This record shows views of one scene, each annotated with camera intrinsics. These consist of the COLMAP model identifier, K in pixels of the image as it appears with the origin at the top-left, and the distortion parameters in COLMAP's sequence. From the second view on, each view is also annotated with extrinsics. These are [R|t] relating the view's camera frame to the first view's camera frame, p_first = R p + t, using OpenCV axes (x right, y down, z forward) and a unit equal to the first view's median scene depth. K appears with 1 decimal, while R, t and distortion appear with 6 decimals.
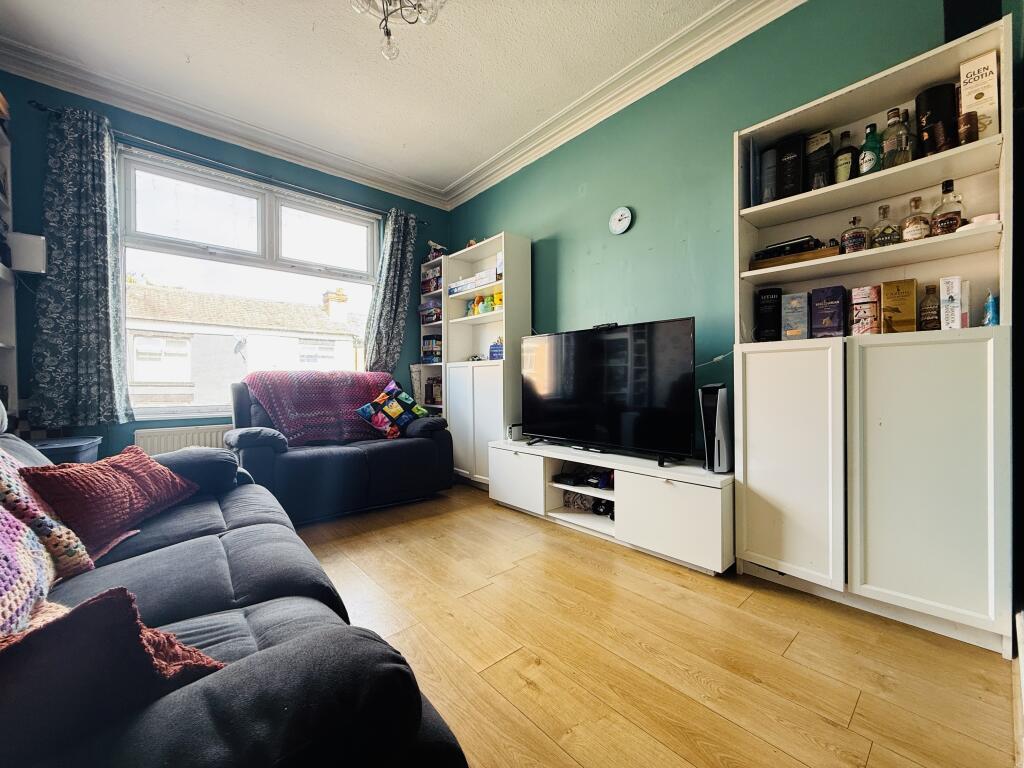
lens RADIAL K [[408.6, 0, 509.8], [0, 408.6, 382.9], [0, 0, 1]] dist [-0.001122, 0.000283]
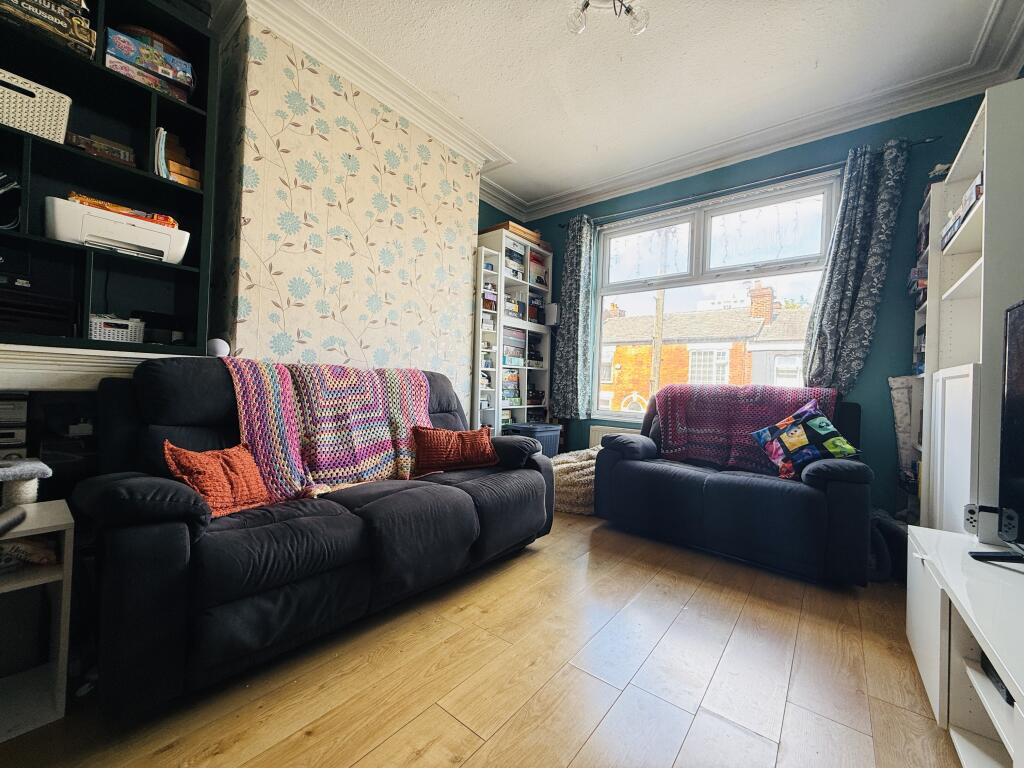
lens RADIAL K [[408.6, 0, 508.8], [0, 408.6, 382.2], [0, 0, 1]] dist [-0.001122, 0.000283]
pose [[0.168791, -0.000333, -0.985652, 0.337825], [-0.042561, 0.999065, -0.007627, -0.008045], [0.984732, 0.043238, 0.168619, 0.378666]]
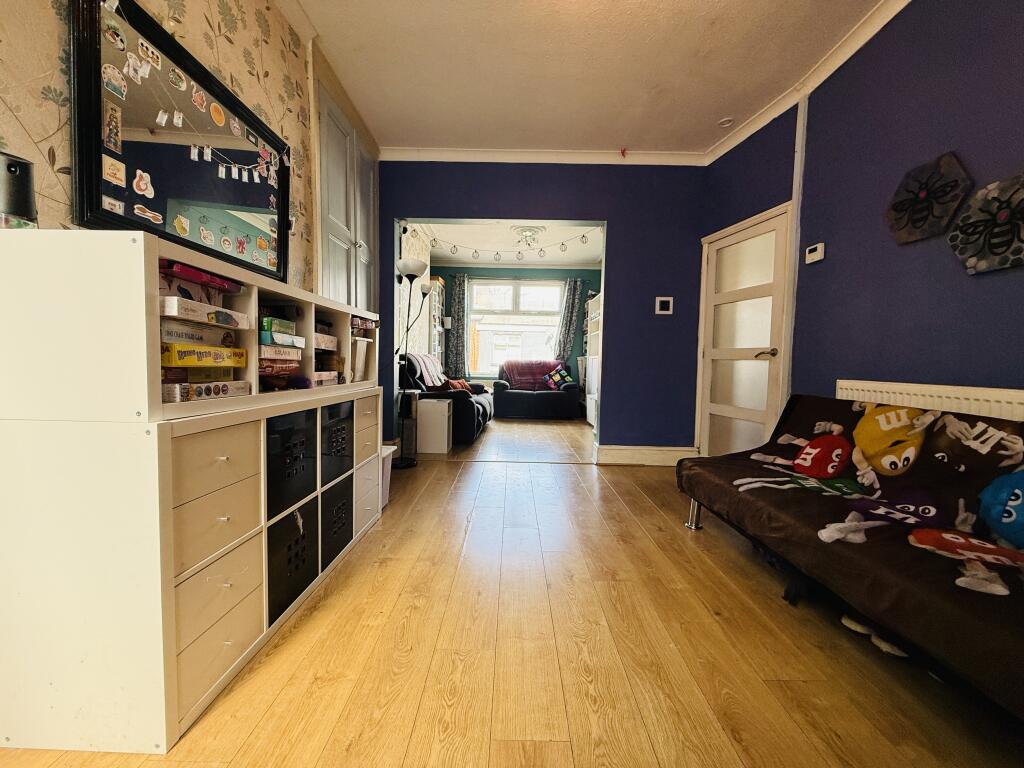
lens RADIAL K [[408.6, 0, 512.0], [0, 408.6, 385.1], [0, 0, 1]] dist [-0.001122, 0.000283]
pose [[0.750473, 0.054759, -0.658629, 0.963112], [-0.027579, 0.998288, 0.051574, -0.002624], [0.660326, -0.020541, 0.750698, -0.779480]]
